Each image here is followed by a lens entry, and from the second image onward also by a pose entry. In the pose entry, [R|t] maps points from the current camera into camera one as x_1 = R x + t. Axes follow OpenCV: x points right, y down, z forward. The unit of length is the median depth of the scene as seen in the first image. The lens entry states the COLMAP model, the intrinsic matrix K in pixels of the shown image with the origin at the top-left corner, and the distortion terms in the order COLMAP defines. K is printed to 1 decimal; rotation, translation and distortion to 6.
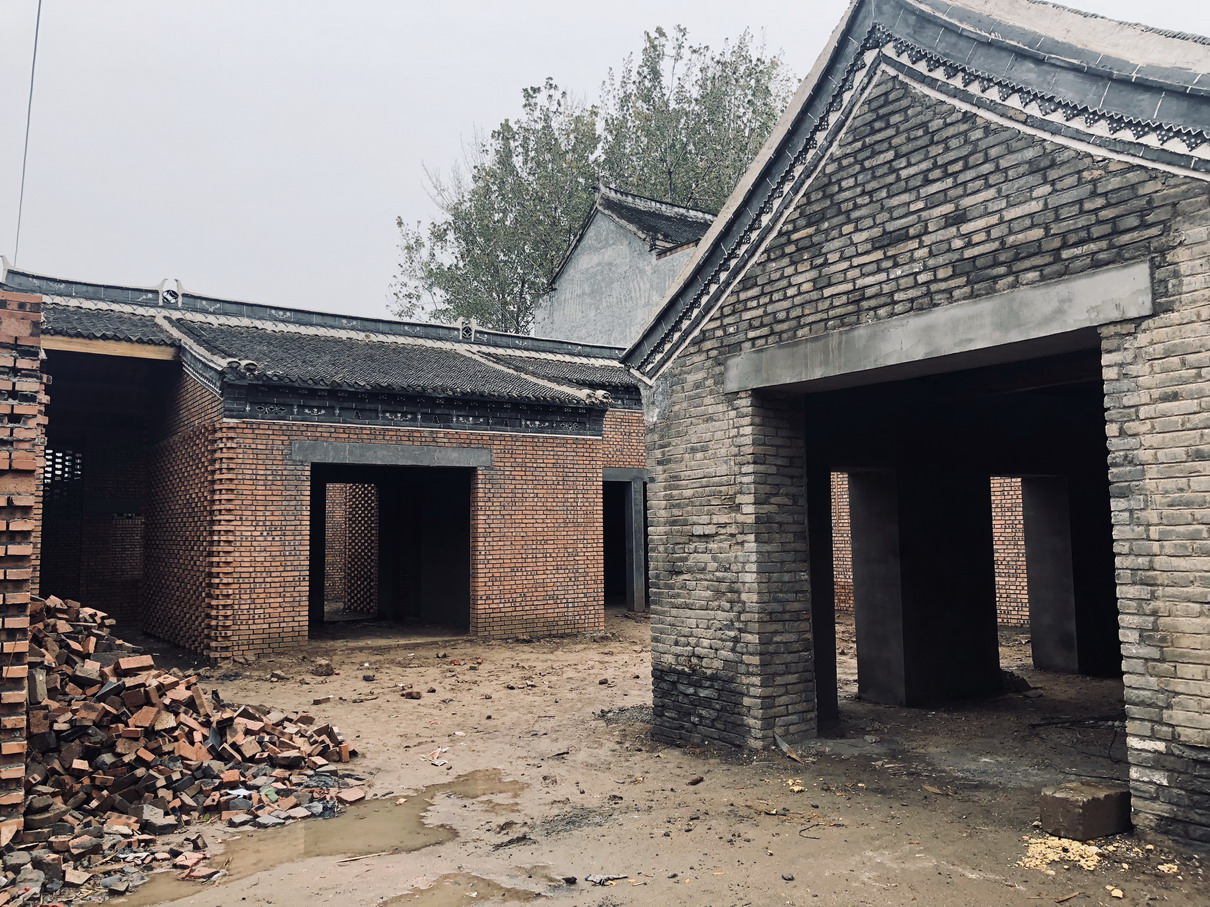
lens RADIAL K [[938.1, 0, 609.1], [0, 938.1, 443.3], [0, 0, 1]] dist [0.004178, -0.003615]
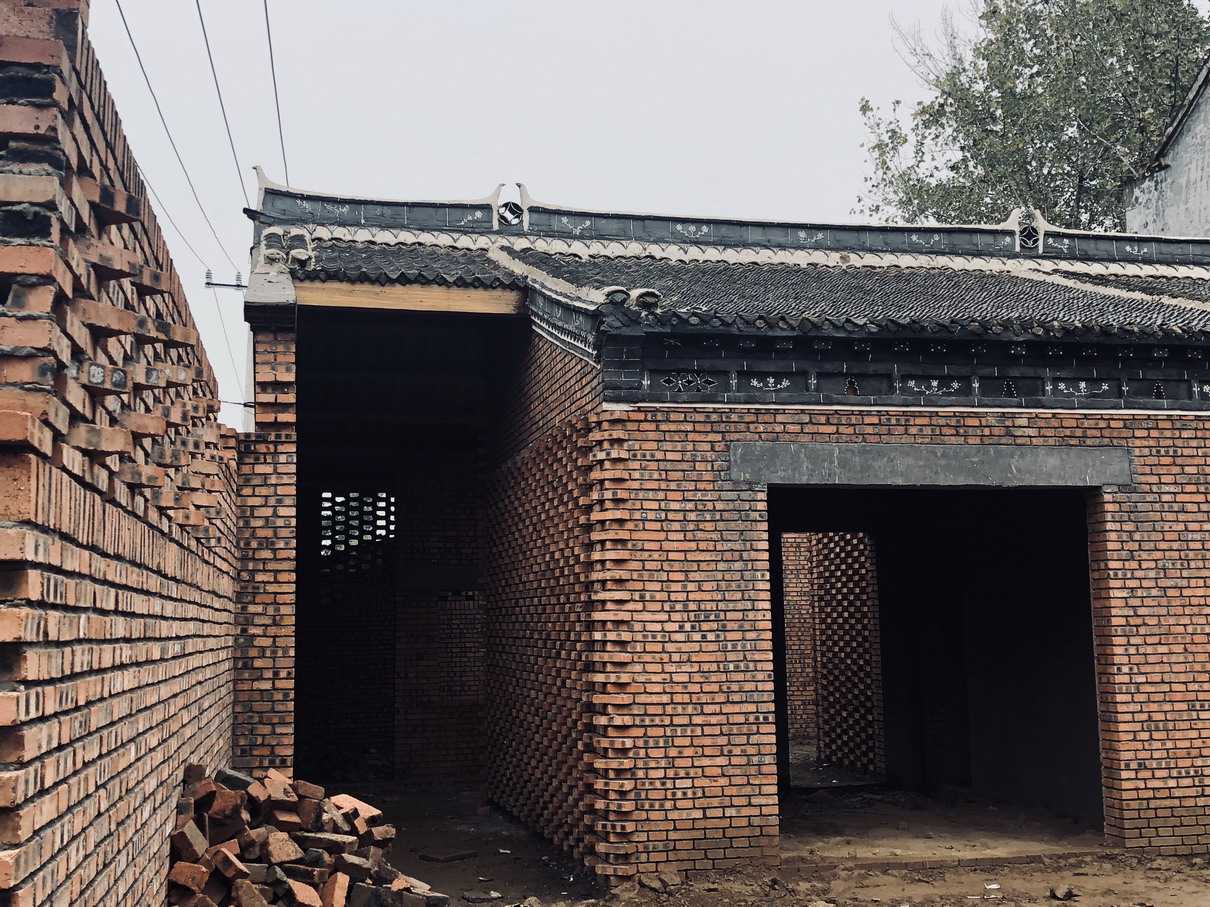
lens RADIAL K [[1508.6, 0, 605.0], [0, 1508.6, 453.5], [0, 0, 1]] dist [0.089165, -0.013376]
pose [[0.923886, -0.043863, -0.380146, -0.084419], [0.038450, 0.999022, -0.021825, 0.016871], [0.380732, 0.005548, 0.924669, 0.206193]]
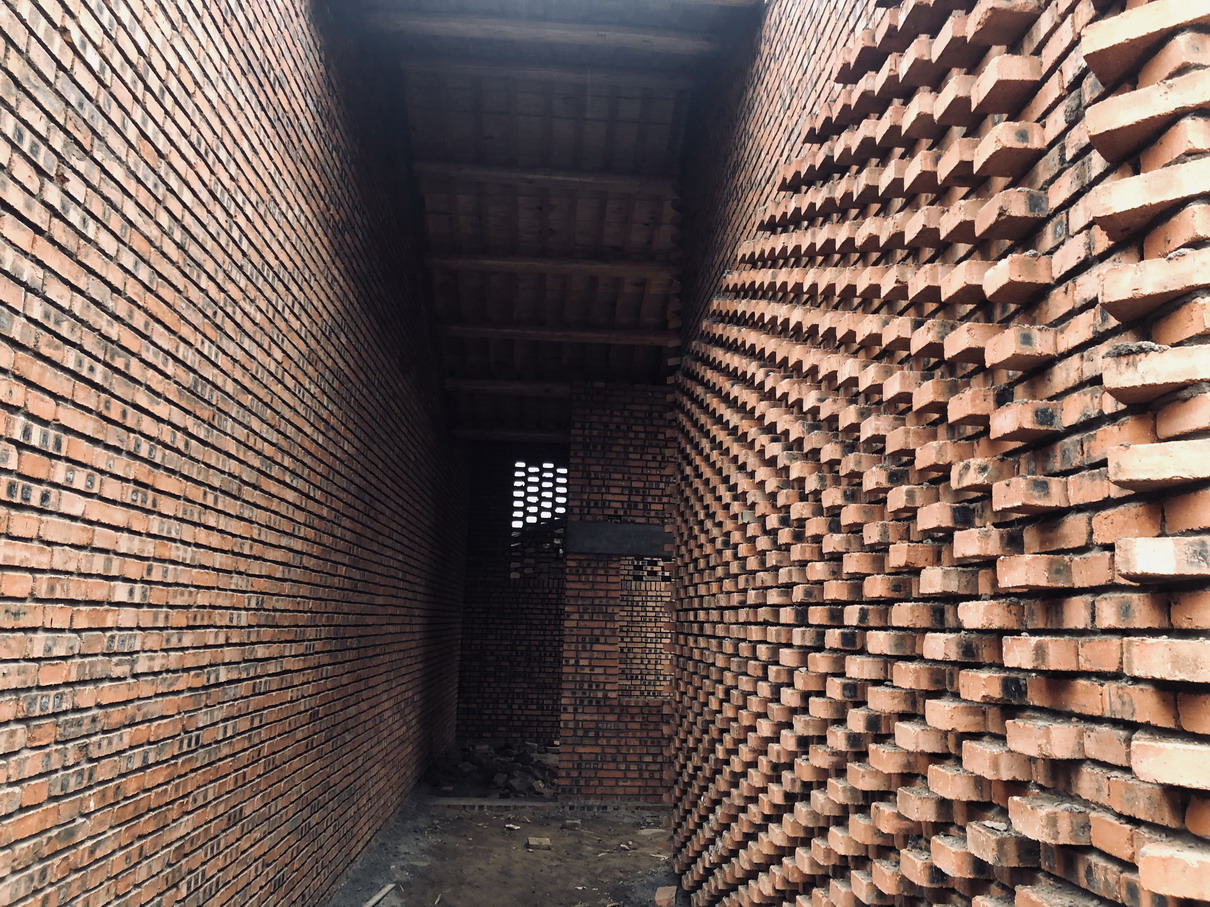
lens RADIAL K [[938.1, 0, 609.1], [0, 938.1, 443.3], [0, 0, 1]] dist [0.004178, -0.003615]
pose [[0.847051, -0.065847, -0.527417, -0.374642], [0.012798, 0.994535, -0.103612, 0.088900], [0.531357, 0.081015, 0.843265, 0.792482]]
